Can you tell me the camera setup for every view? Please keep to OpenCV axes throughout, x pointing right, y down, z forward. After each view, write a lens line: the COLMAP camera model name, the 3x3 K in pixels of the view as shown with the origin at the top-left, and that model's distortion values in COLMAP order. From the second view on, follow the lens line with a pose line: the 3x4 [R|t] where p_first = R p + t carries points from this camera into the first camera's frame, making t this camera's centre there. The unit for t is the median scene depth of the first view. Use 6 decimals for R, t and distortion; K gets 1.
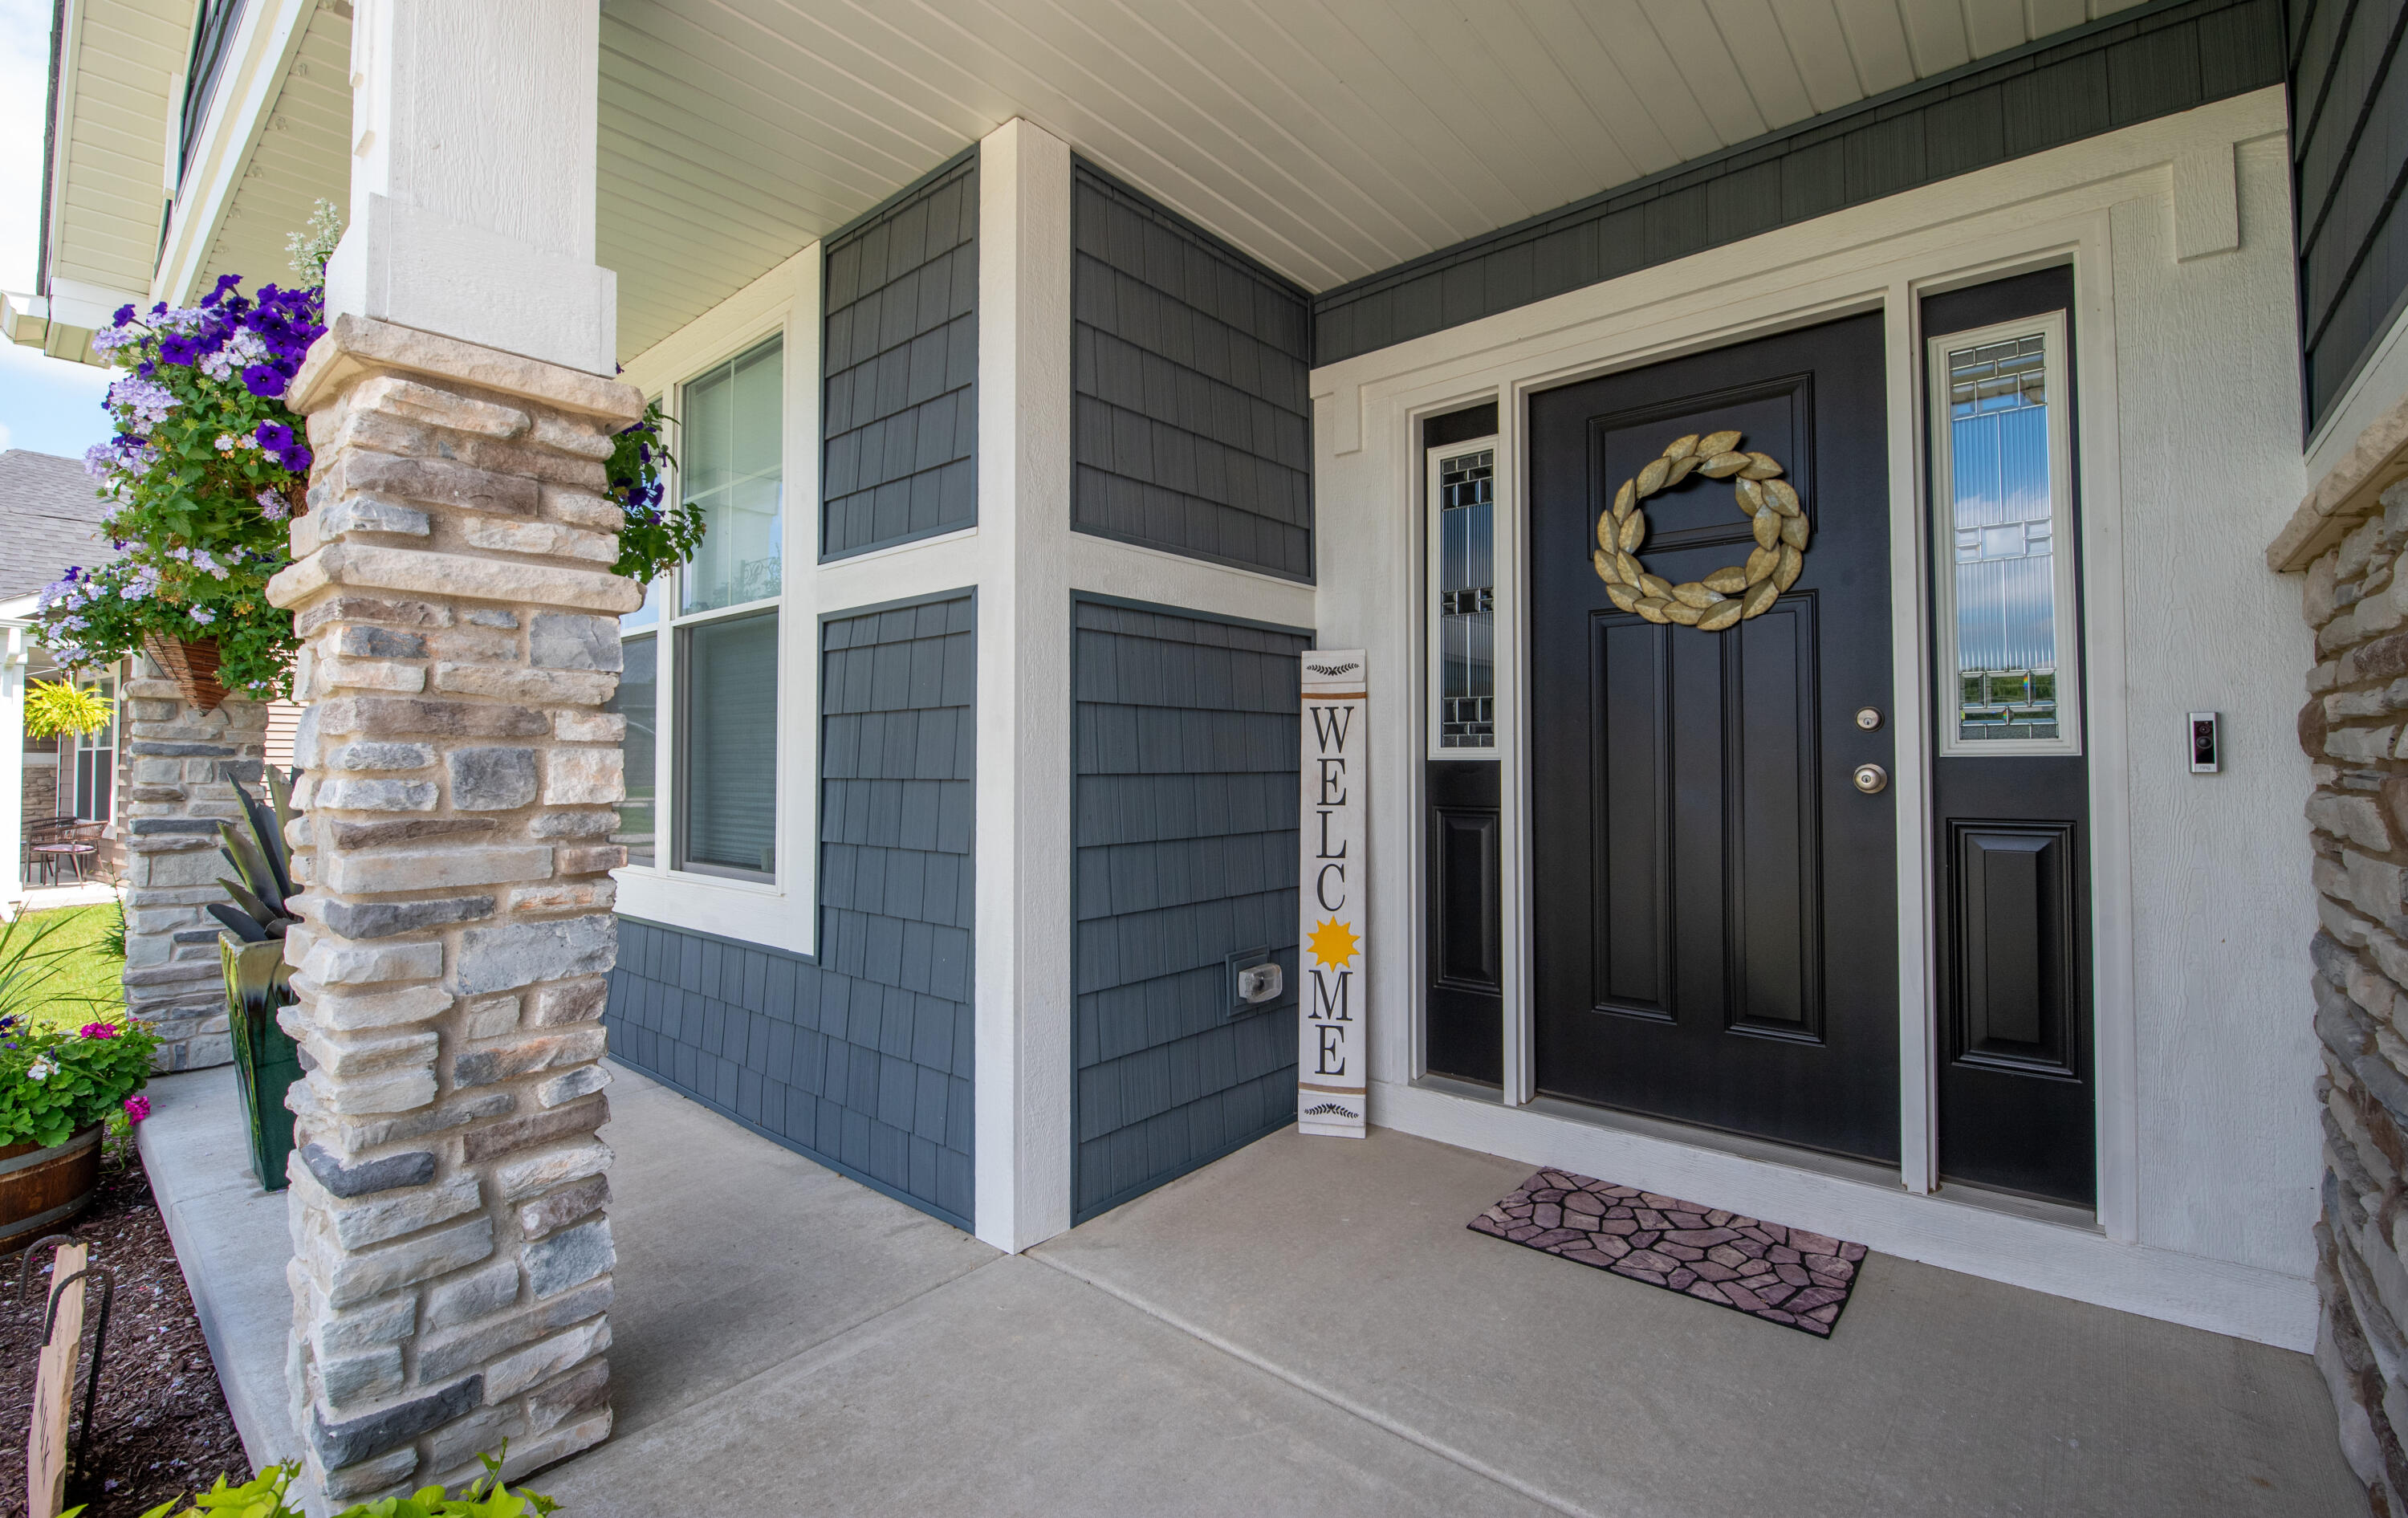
lens RADIAL K [[1049.4, 0, 1204.2], [0, 1049.4, 725.7], [0, 0, 1]] dist [-0.010411, -0.003459]
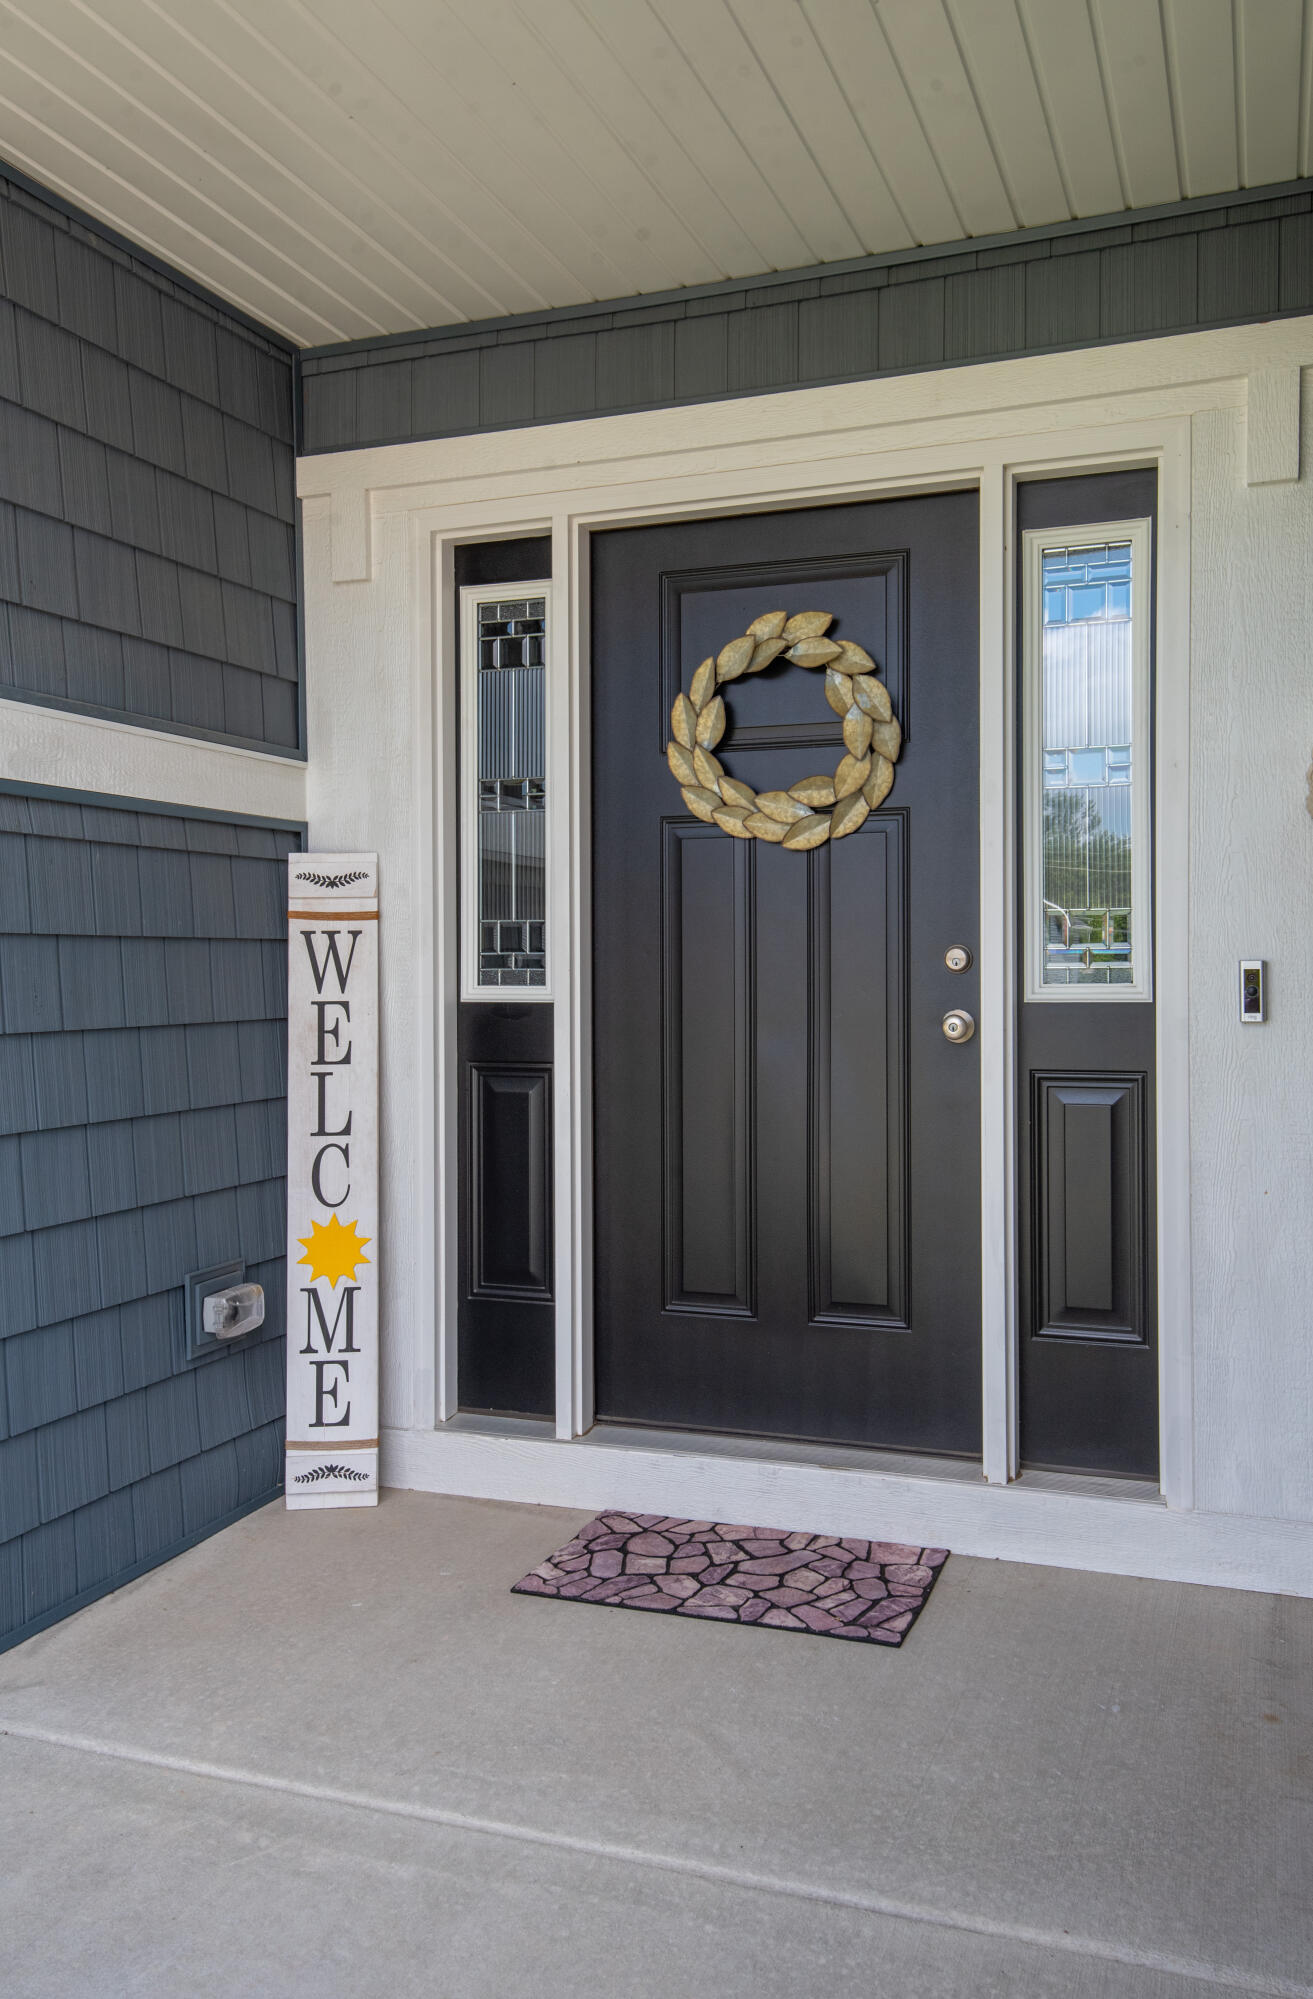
lens RADIAL K [[1632.9, 0, 666.8], [0, 1632.9, 1000.1], [0, 0, 1]] dist [0.056359, -0.009808]
pose [[0.941130, -0.010989, 0.337865, -0.057695], [-0.006801, 0.998654, 0.051426, -0.038742], [-0.337976, -0.050697, 0.939788, -0.203583]]
